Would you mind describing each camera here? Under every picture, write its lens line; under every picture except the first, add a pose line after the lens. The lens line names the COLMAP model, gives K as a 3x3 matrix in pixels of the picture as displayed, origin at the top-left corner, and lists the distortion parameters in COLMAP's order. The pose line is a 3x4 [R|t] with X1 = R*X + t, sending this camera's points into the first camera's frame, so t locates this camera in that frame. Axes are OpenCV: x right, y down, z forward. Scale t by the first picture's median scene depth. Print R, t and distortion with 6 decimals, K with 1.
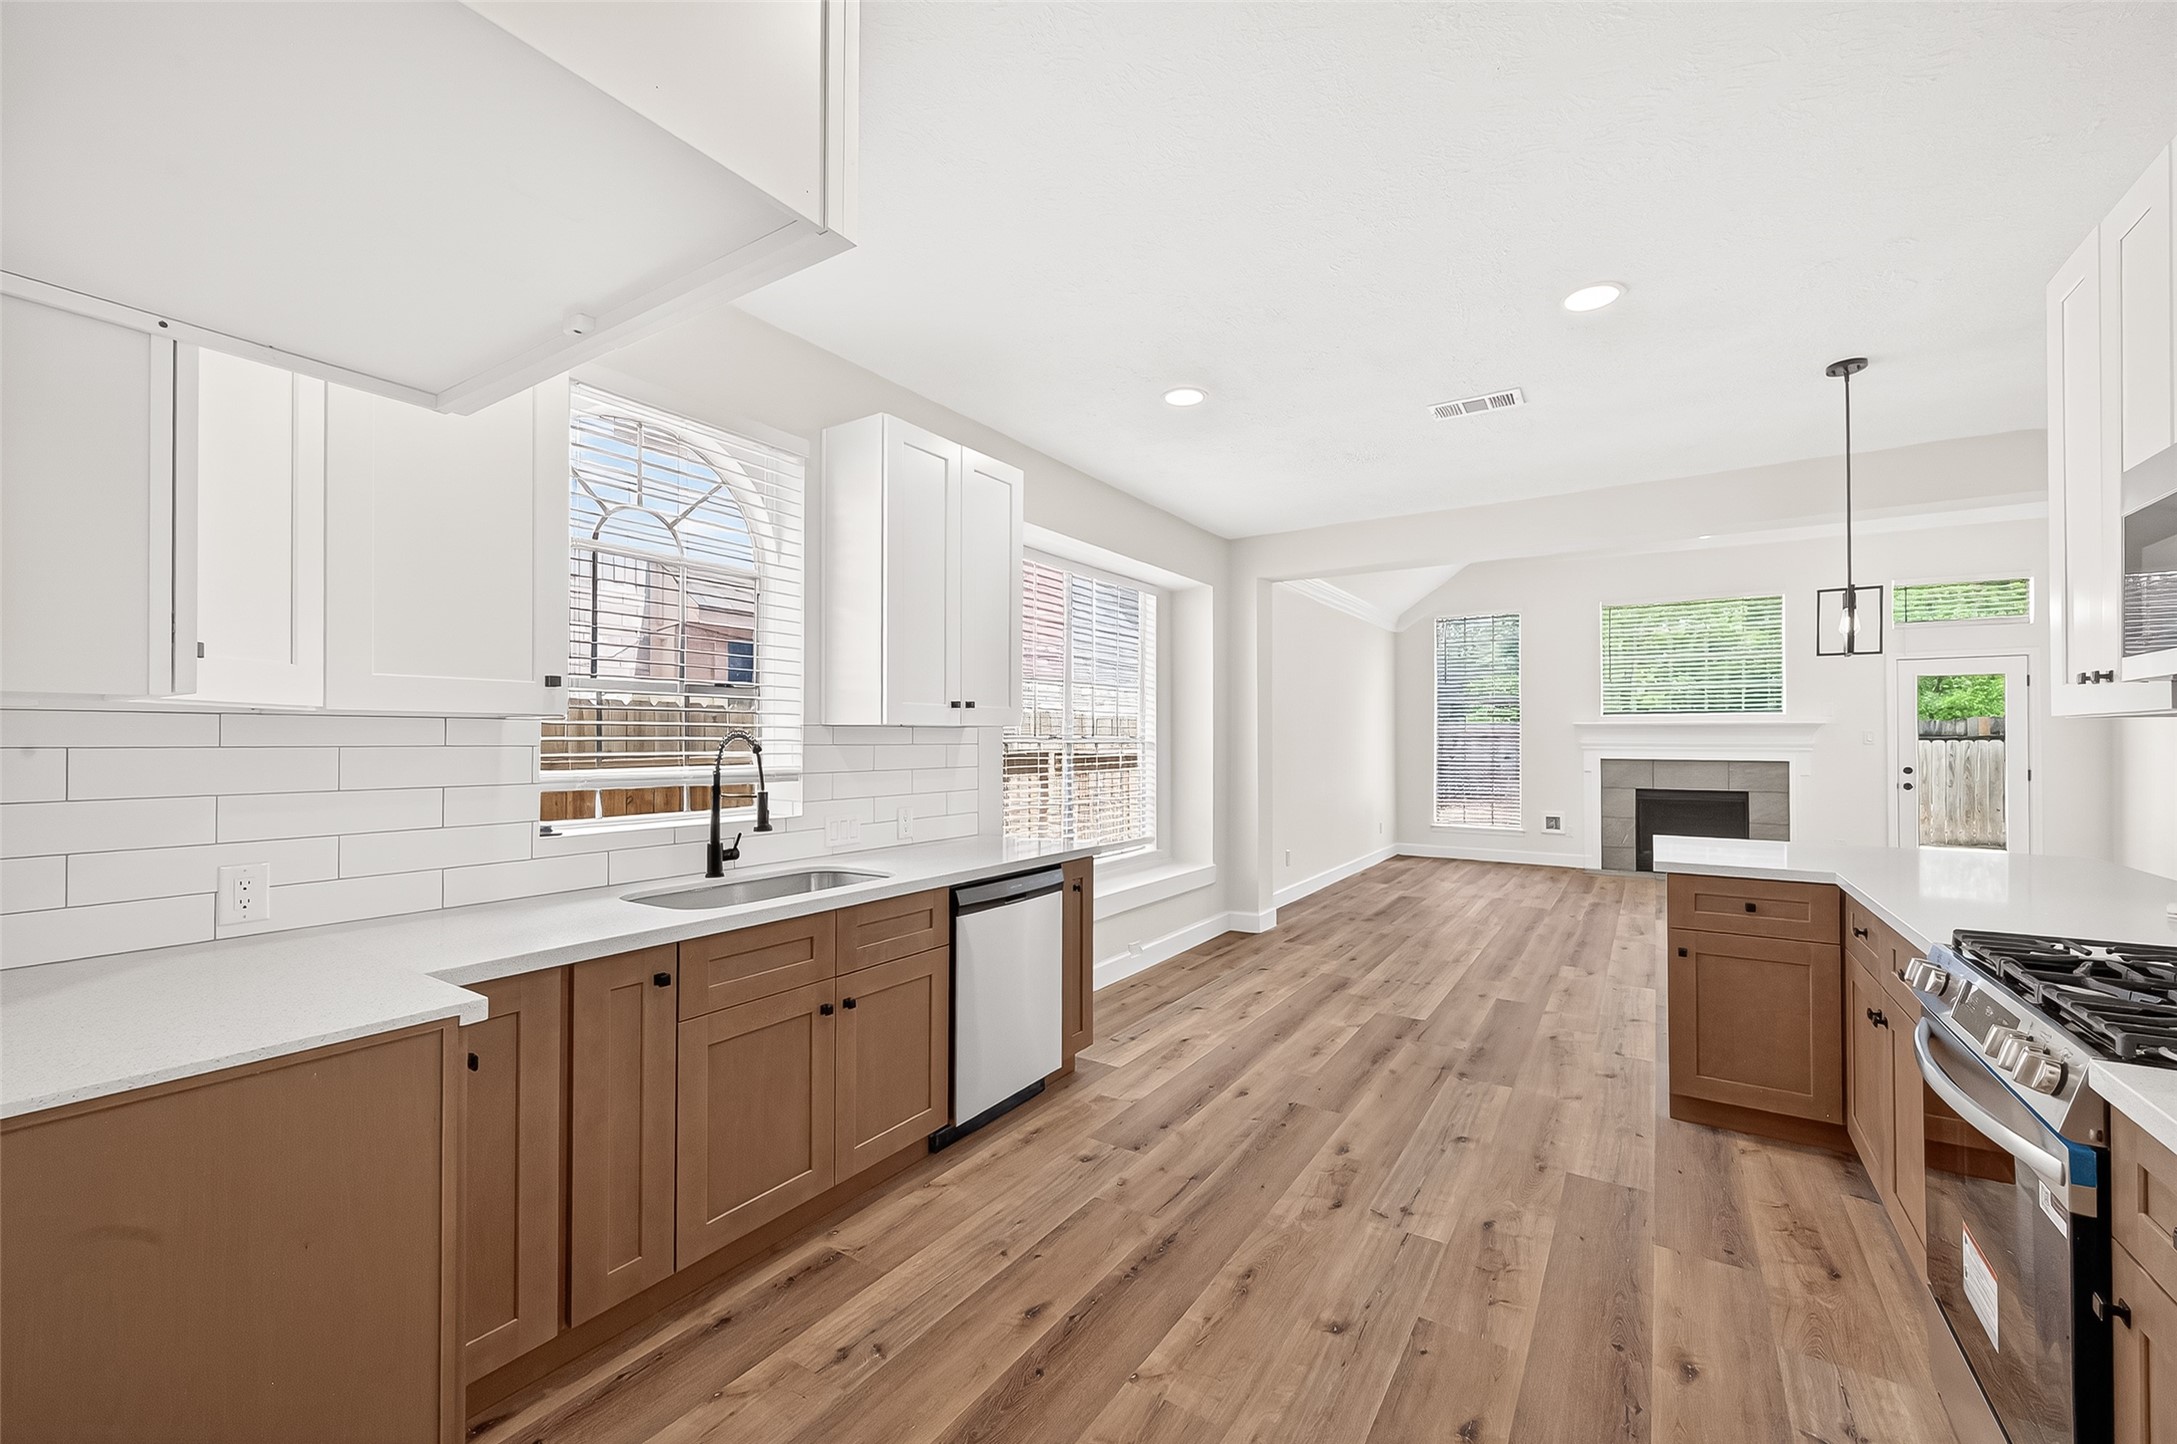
lens RADIAL K [[891.5, 0, 1083.6], [0, 891.5, 729.4], [0, 0, 1]] dist [0.008463, -0.001852]
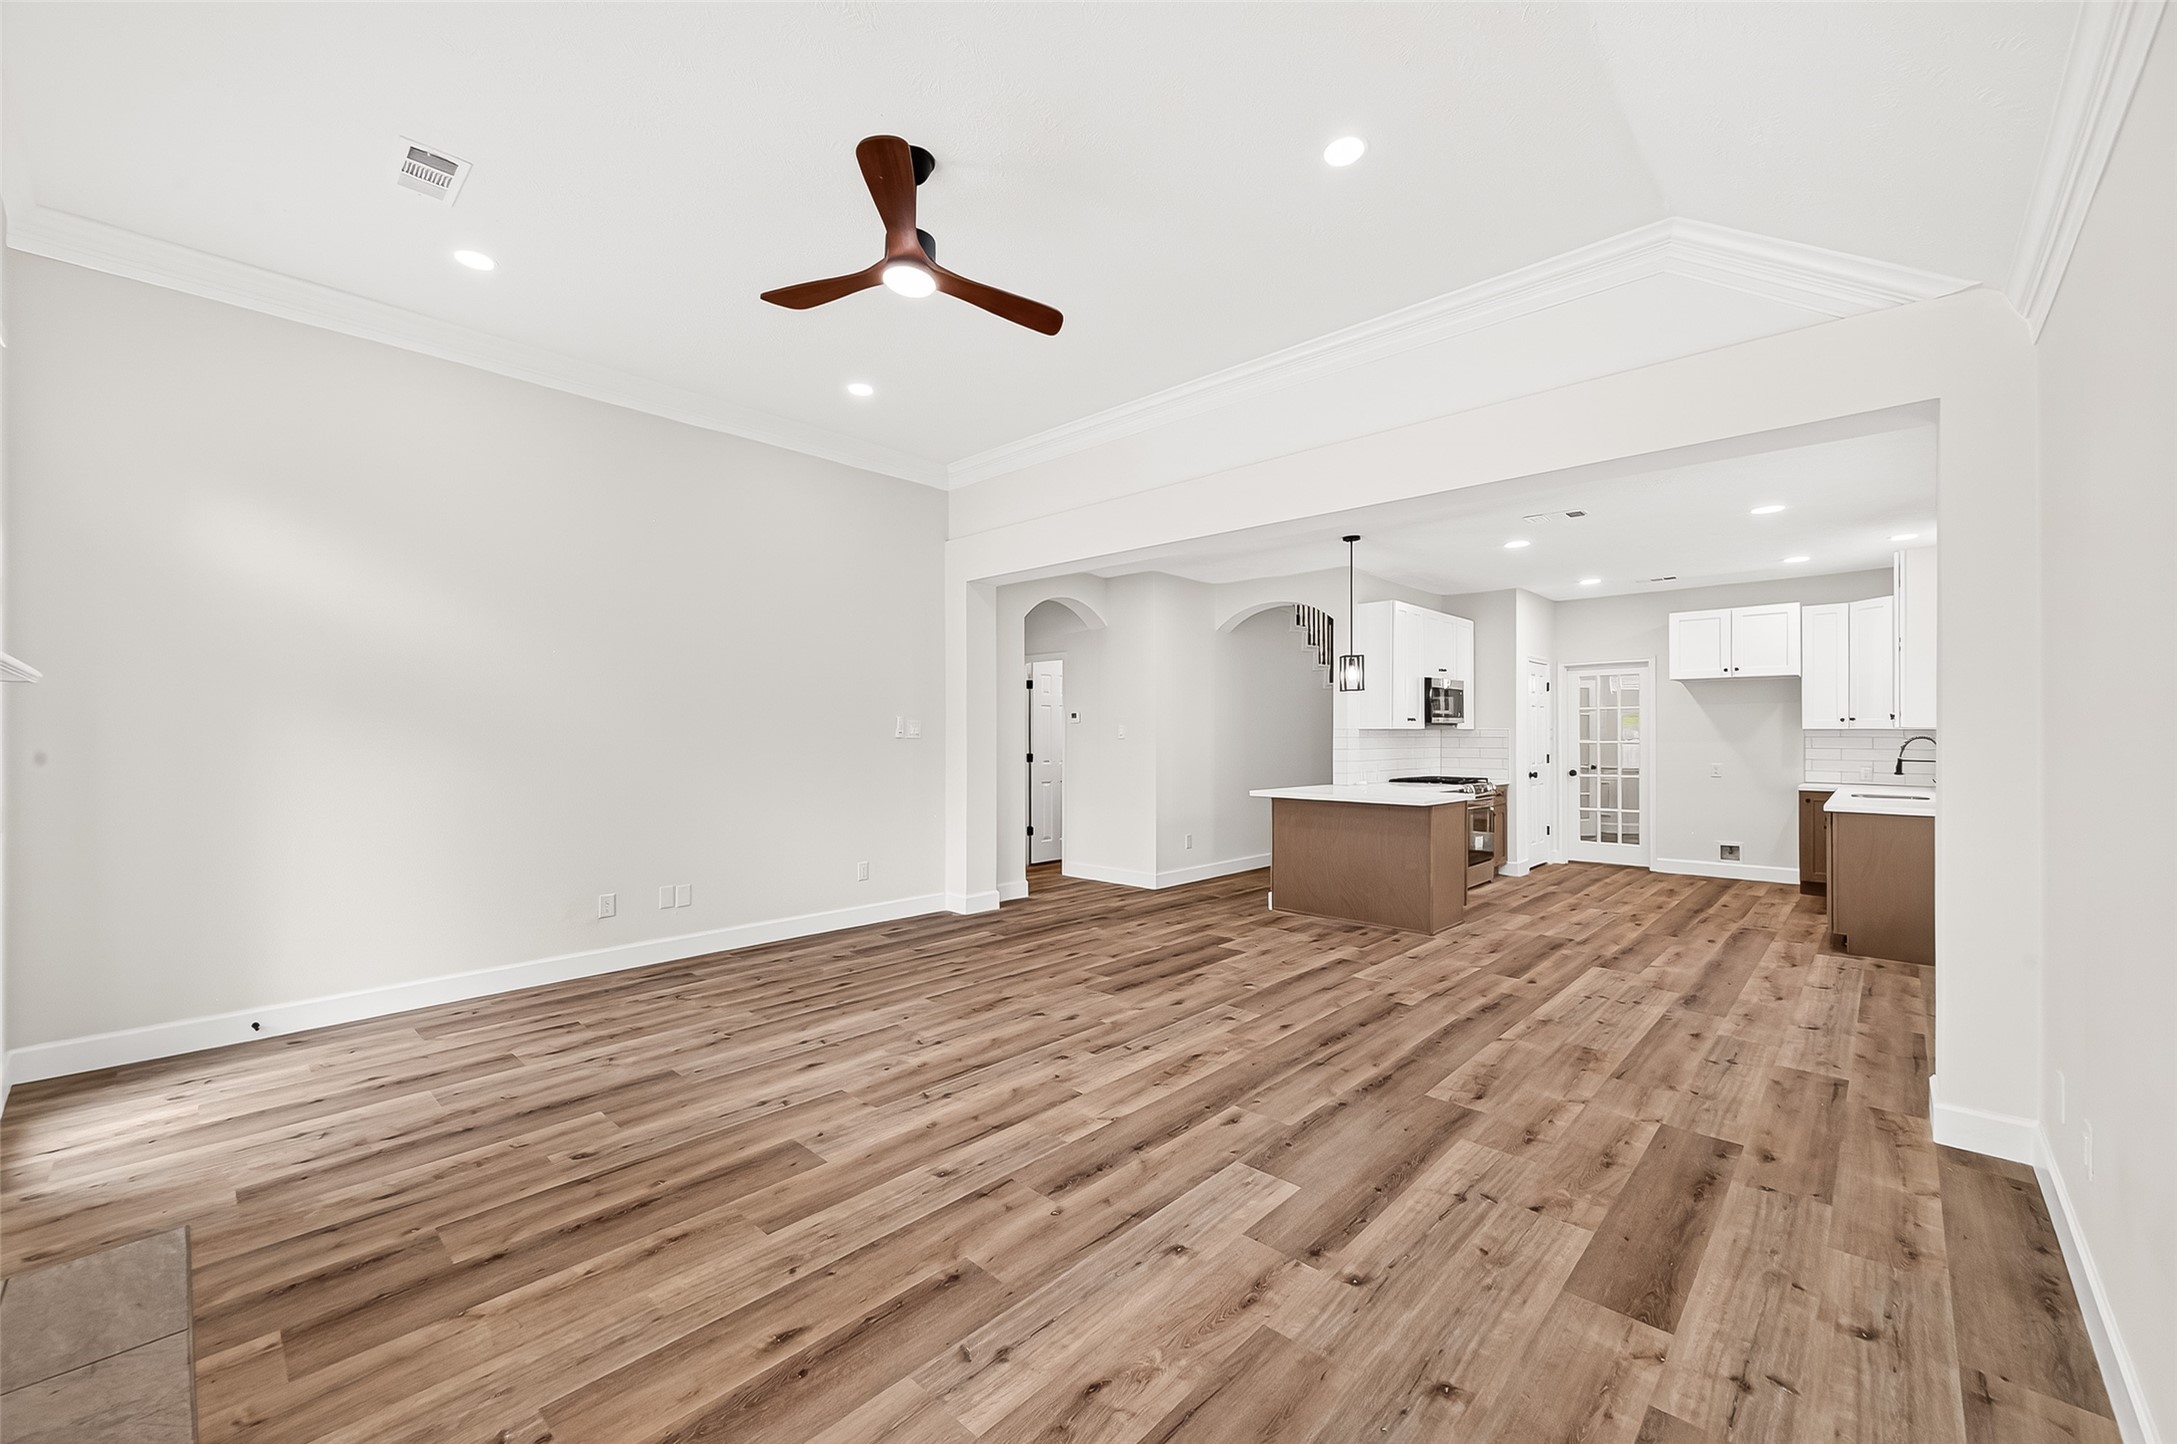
lens RADIAL K [[857.2, 0, 1076.9], [0, 857.2, 727.4], [0, 0, 1]] dist [0.007401, -0.001809]
pose [[-0.981389, -0.002477, 0.192015, 1.168006], [-0.005104, 0.999900, -0.013186, 0.026265], [-0.191963, -0.013920, -0.981303, 3.145216]]
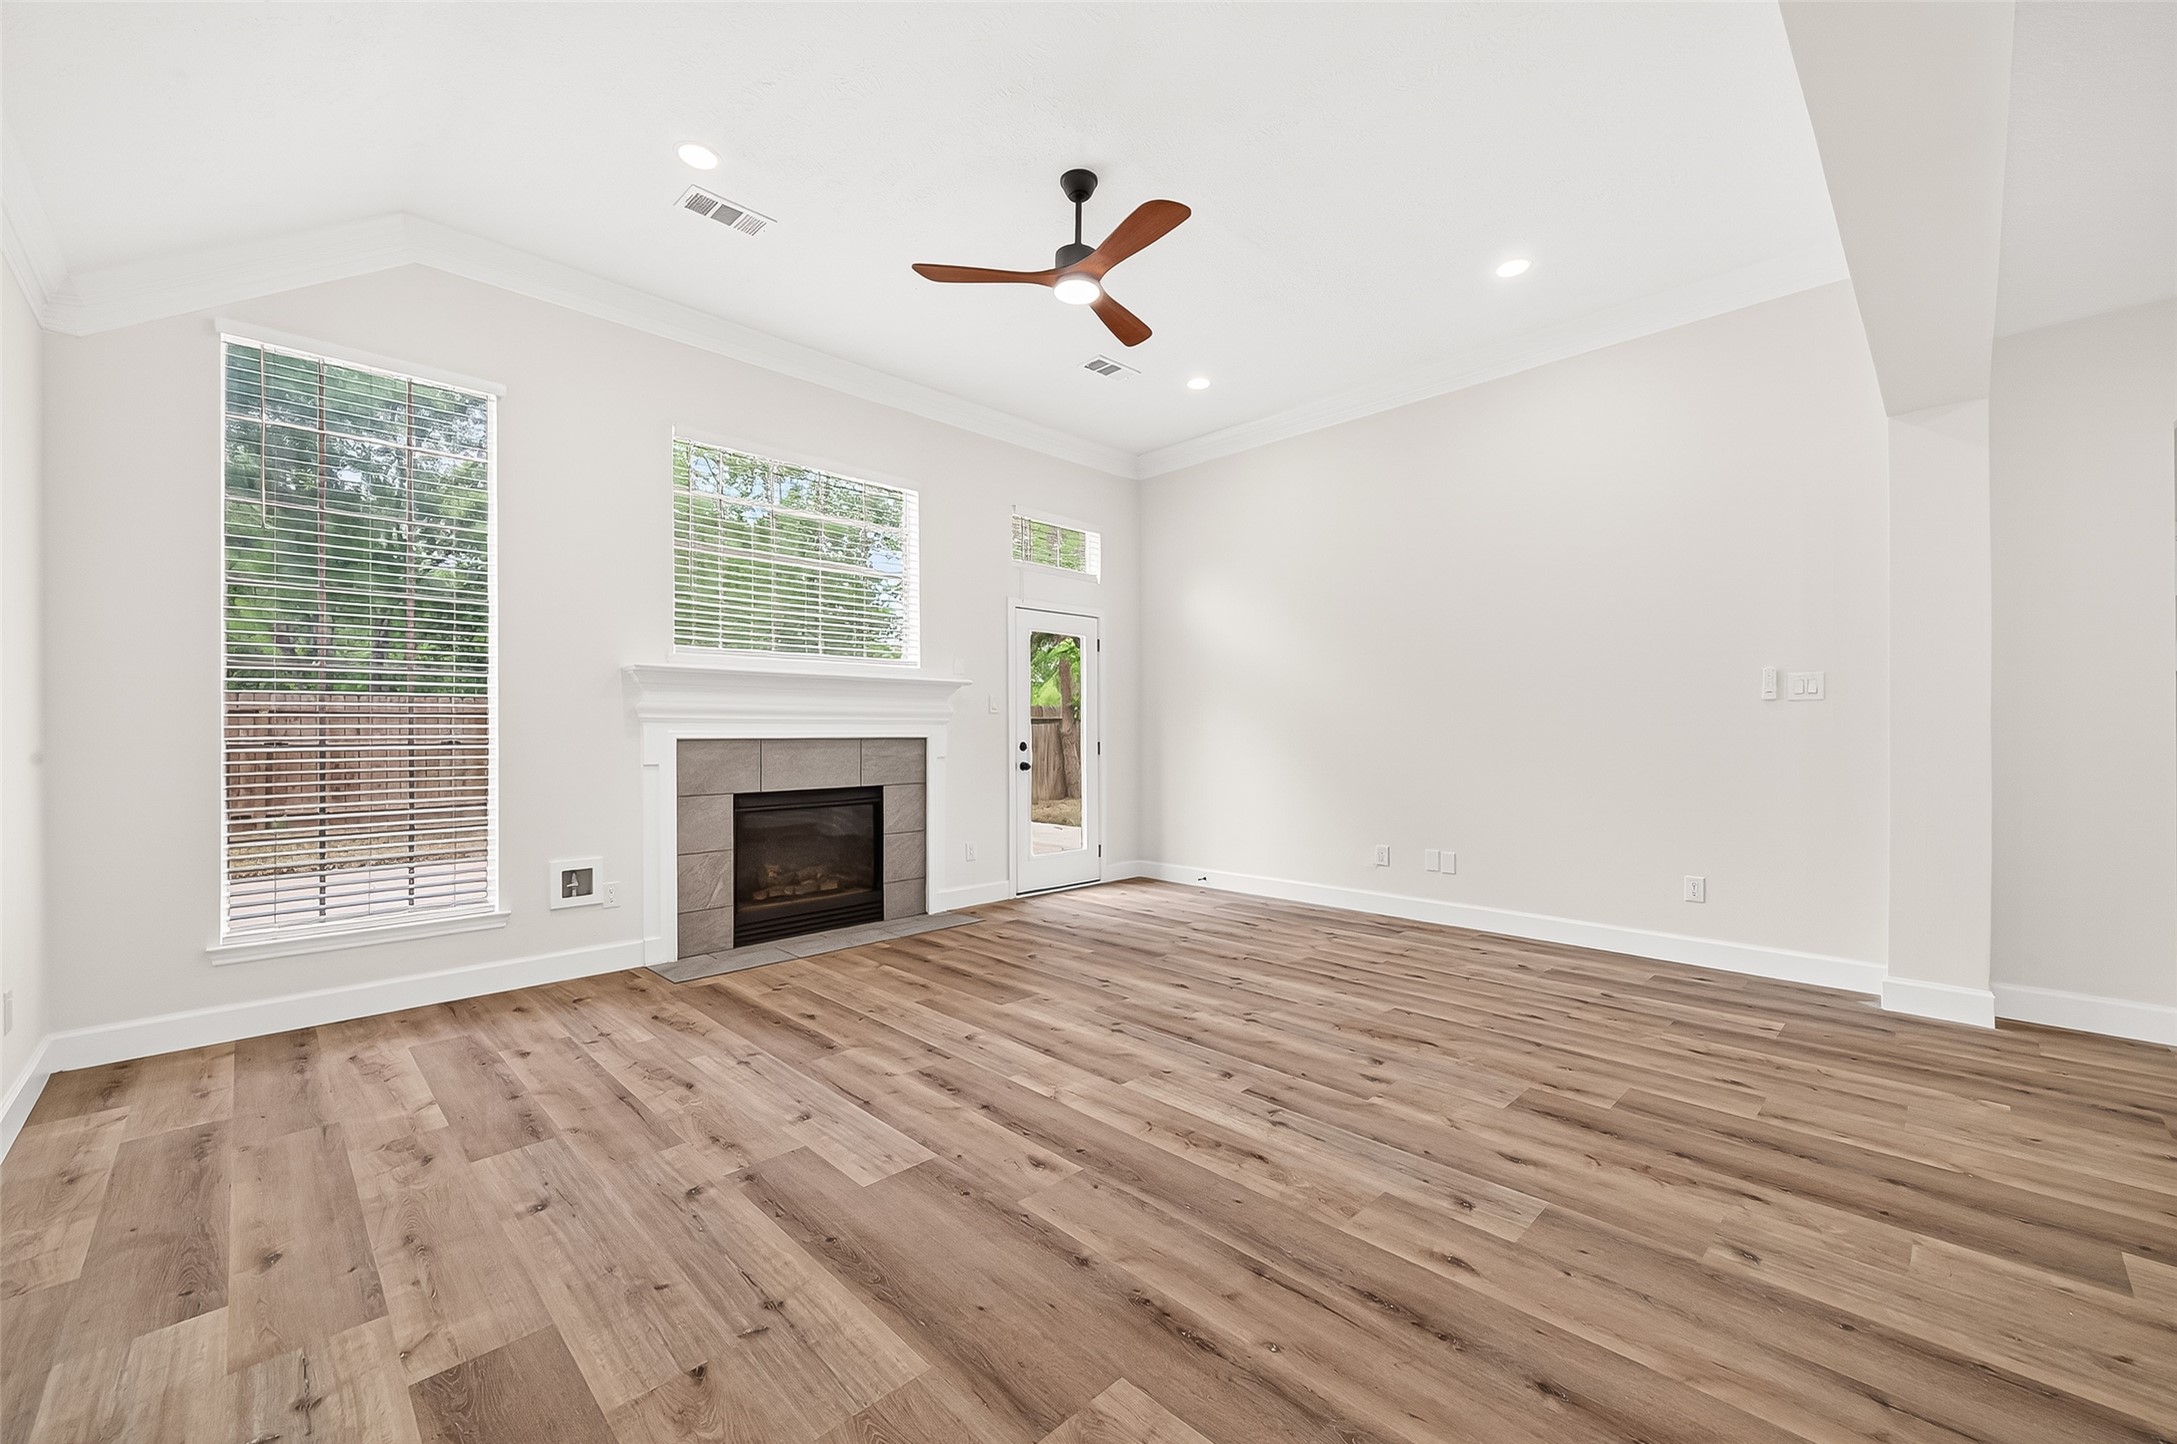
lens RADIAL K [[857.2, 0, 1104.3], [0, 857.2, 740.1], [0, 0, 1]] dist [0.007401, -0.001809]
pose [[0.213430, -0.013882, 0.976860, 0.469027], [-0.002729, 0.999887, 0.014805, 0.074024], [-0.976955, -0.005826, 0.213368, 1.949961]]
